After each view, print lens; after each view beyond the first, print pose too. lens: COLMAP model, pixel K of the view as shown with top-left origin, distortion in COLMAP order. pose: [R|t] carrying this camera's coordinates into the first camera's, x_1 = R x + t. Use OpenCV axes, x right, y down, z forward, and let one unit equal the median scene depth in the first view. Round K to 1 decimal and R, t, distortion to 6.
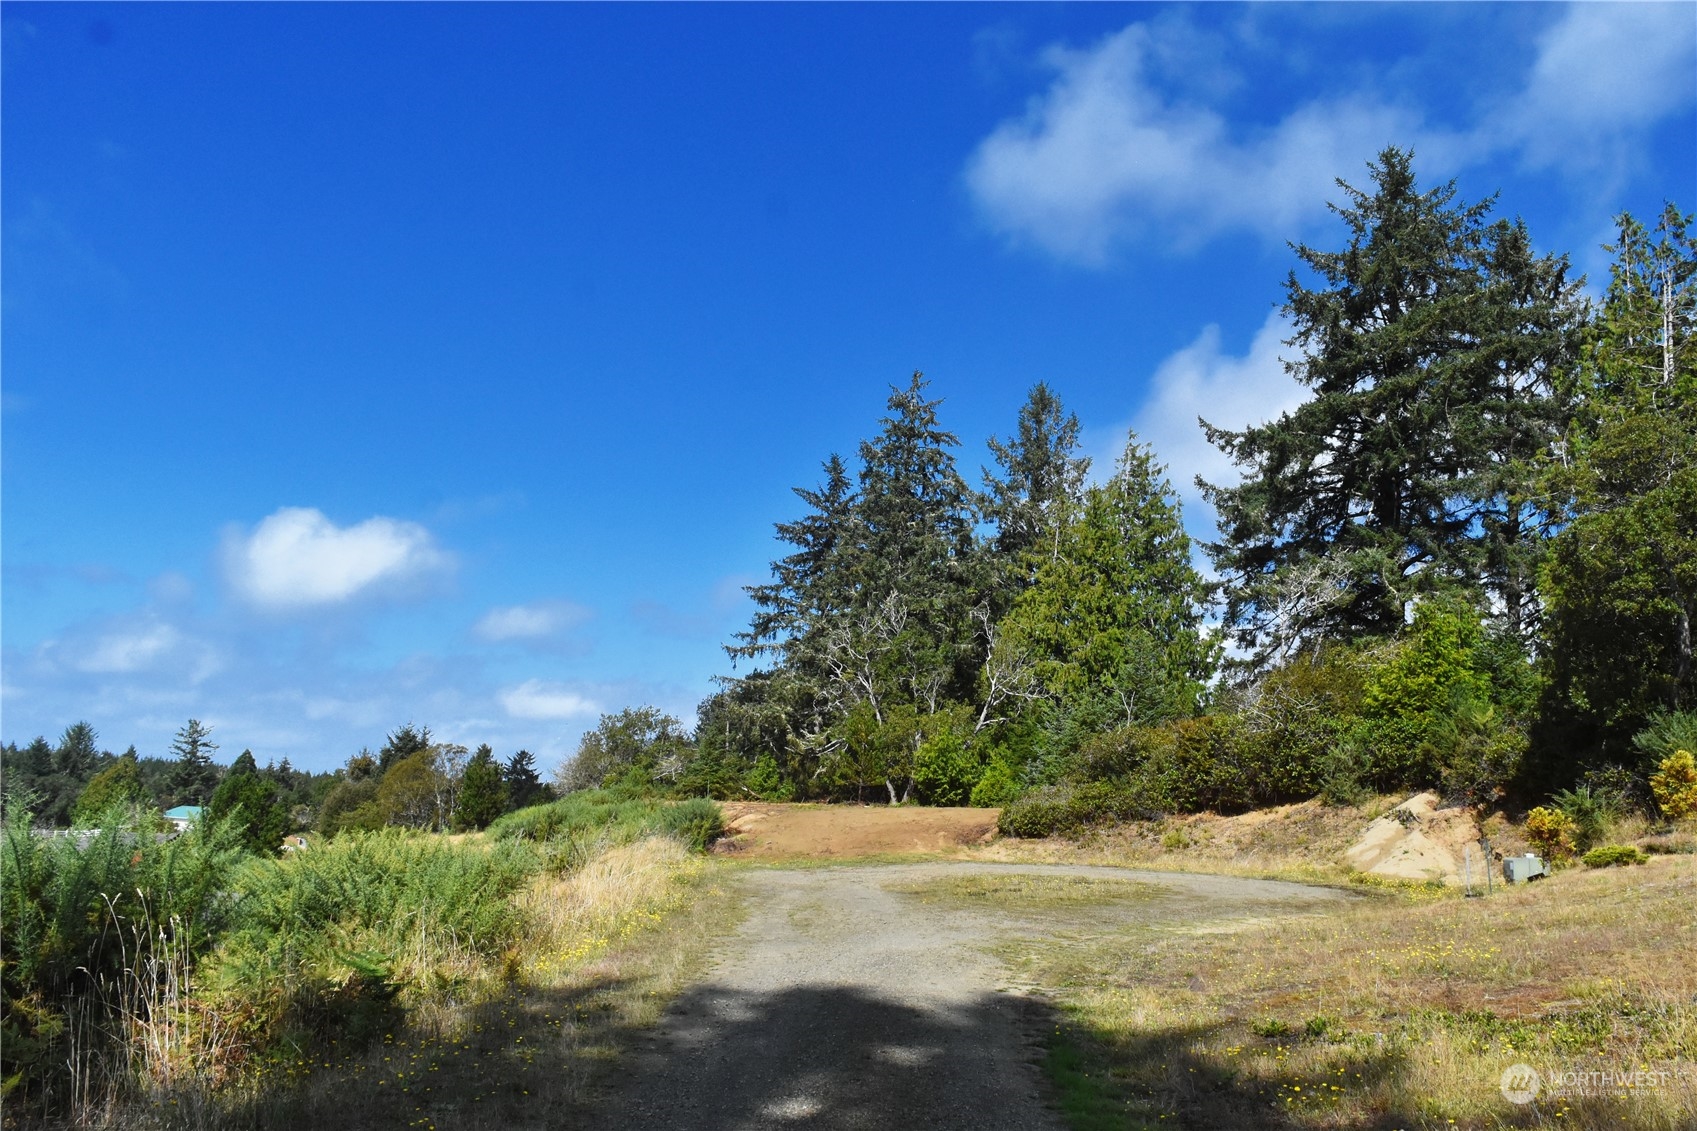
lens RADIAL K [[1301.7, 0, 848.5], [0, 1301.7, 565.5], [0, 0, 1]] dist [-0.012408, 0.001490]
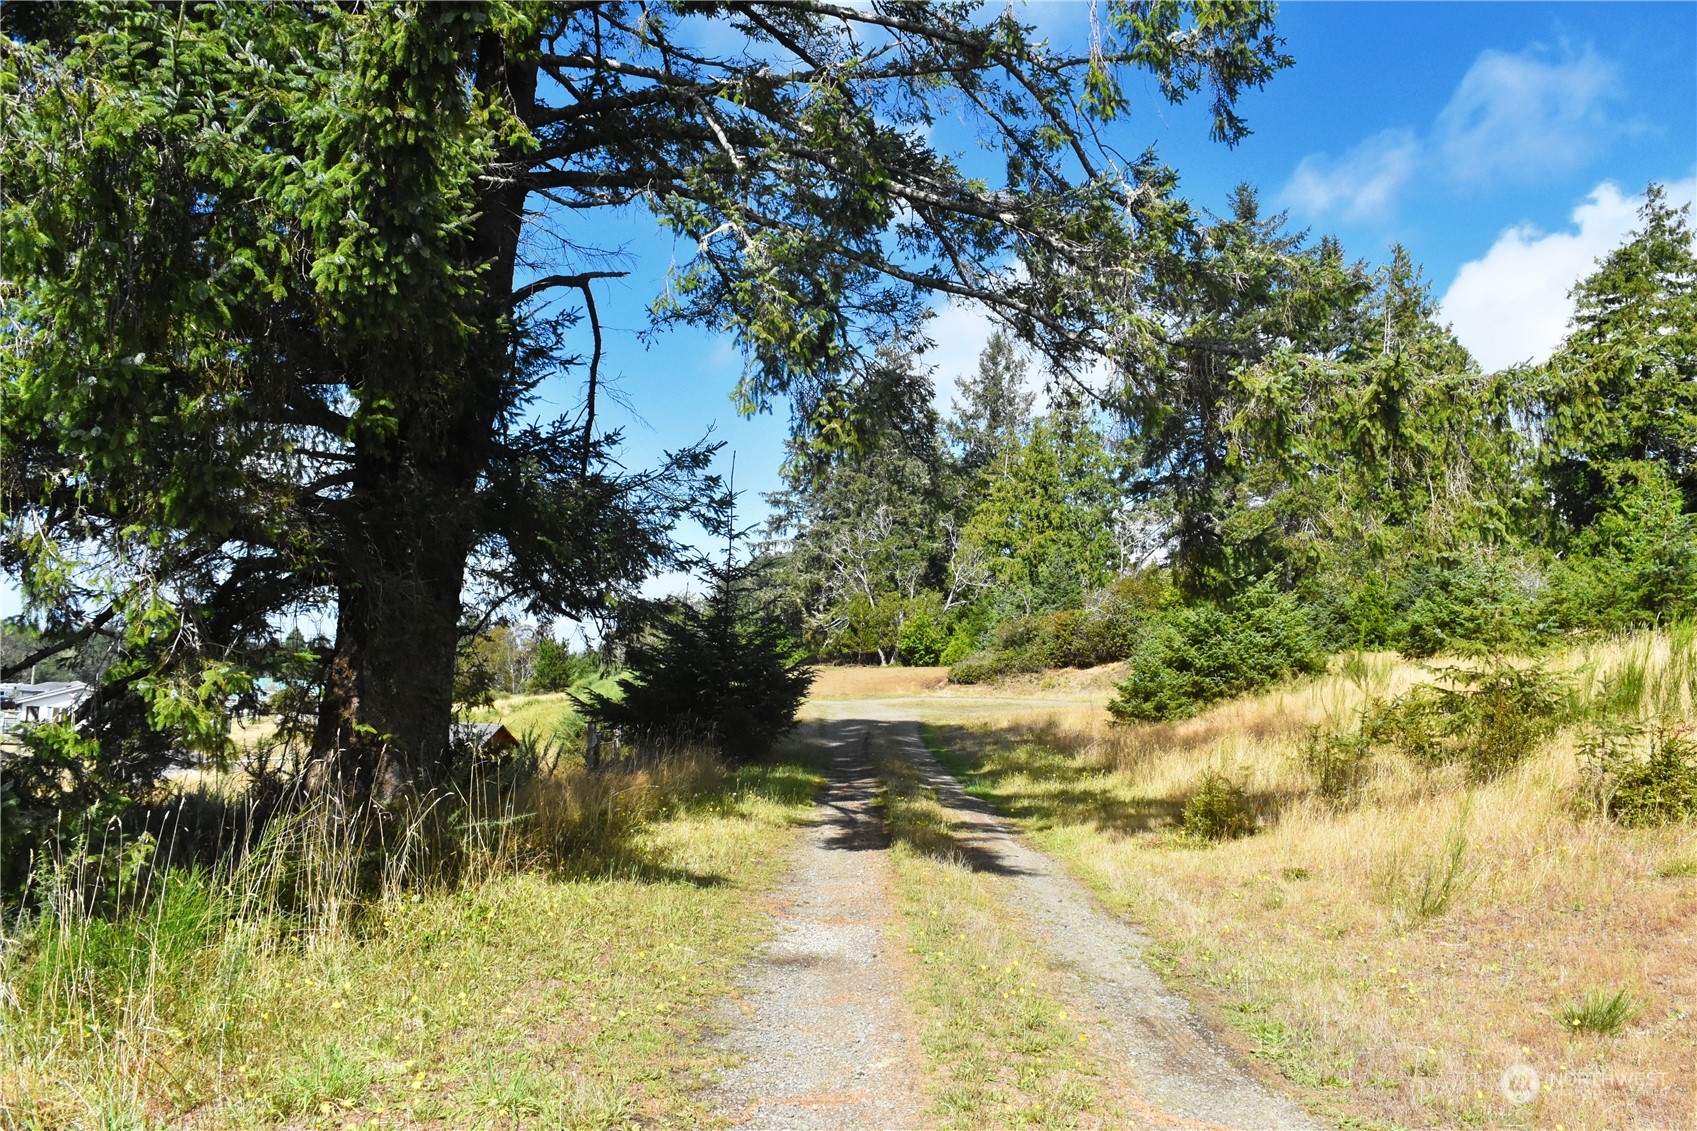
lens RADIAL K [[1301.7, 0, 848.5], [0, 1301.7, 565.5], [0, 0, 1]] dist [-0.012408, 0.001490]
pose [[0.999821, -0.017111, 0.008108, -0.010500], [0.016178, 0.994465, 0.103811, -0.057034], [-0.009839, -0.103661, 0.994564, -0.311228]]
